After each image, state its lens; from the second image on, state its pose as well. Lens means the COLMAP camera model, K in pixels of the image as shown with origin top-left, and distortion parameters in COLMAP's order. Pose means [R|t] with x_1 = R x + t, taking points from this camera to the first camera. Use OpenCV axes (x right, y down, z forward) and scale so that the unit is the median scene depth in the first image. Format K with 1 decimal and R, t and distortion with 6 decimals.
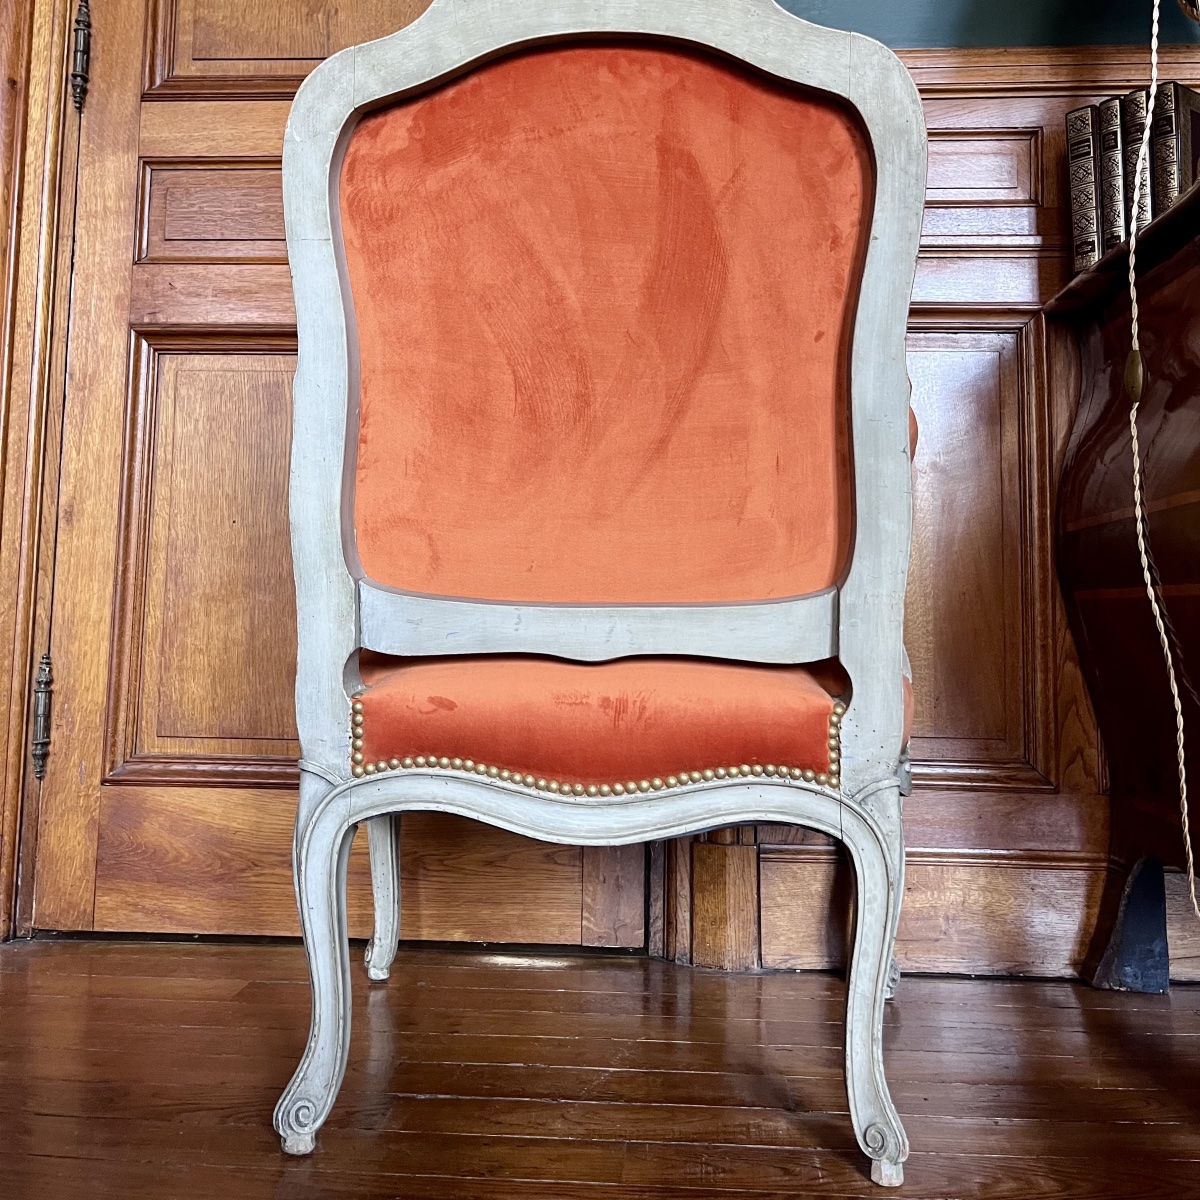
lens RADIAL K [[1185.9, 0, 600.8], [0, 1185.9, 486.0], [0, 0, 1]] dist [0.025996, -0.002307]
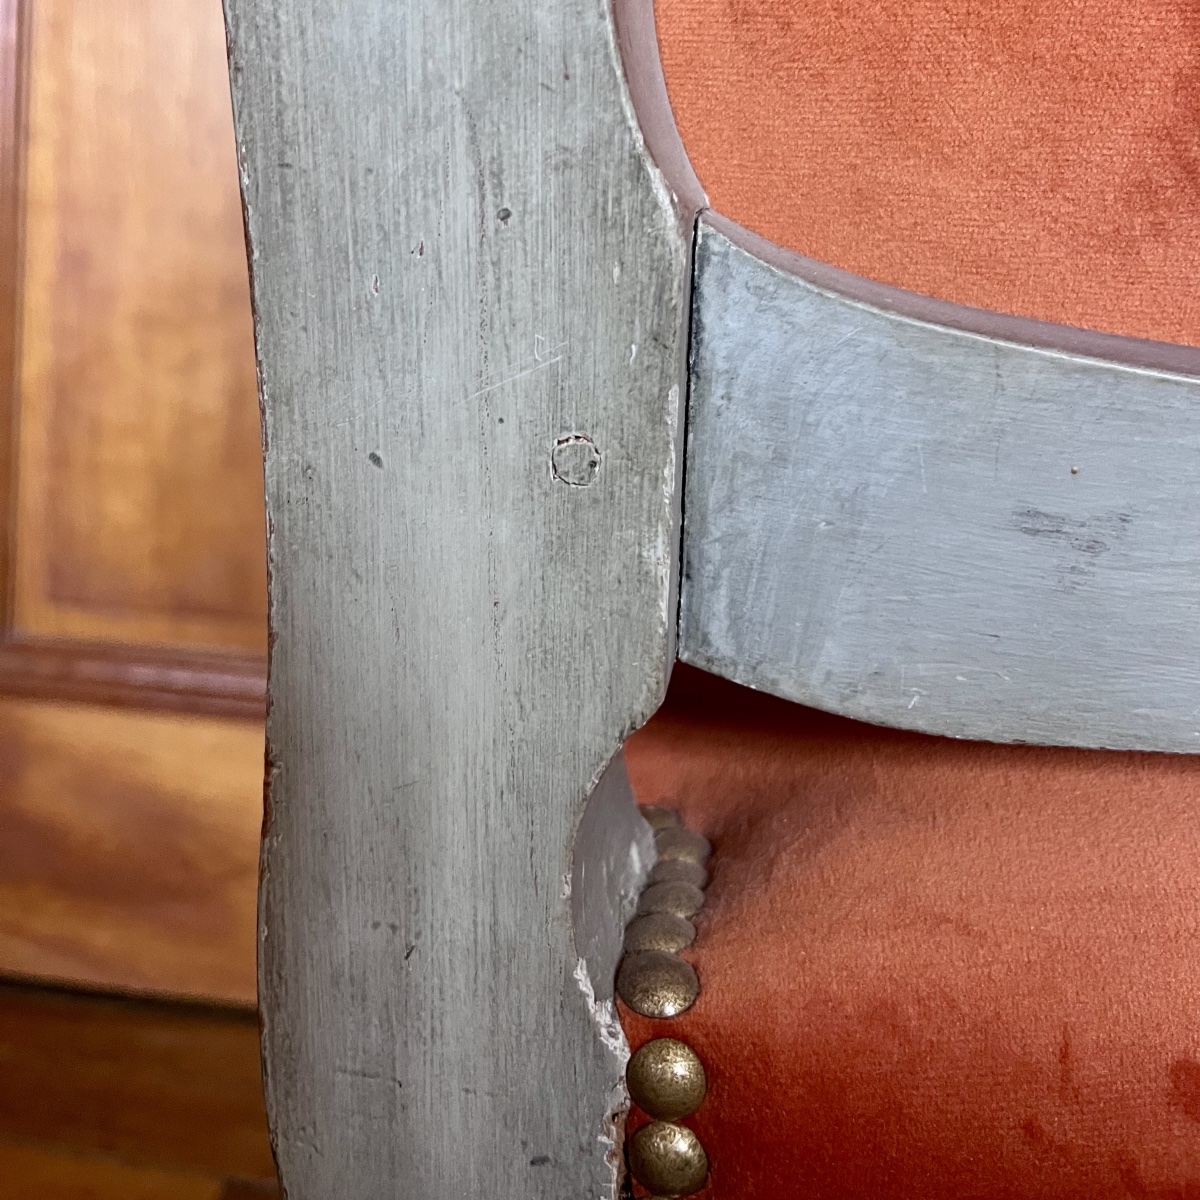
lens RADIAL K [[1185.9, 0, 600.8], [0, 1185.9, 486.0], [0, 0, 1]] dist [0.025996, -0.002307]
pose [[0.997352, 0.061320, -0.039108, -0.208407], [-0.052158, 0.977791, 0.202991, 0.083059], [0.050687, -0.200413, 0.978399, 0.856307]]
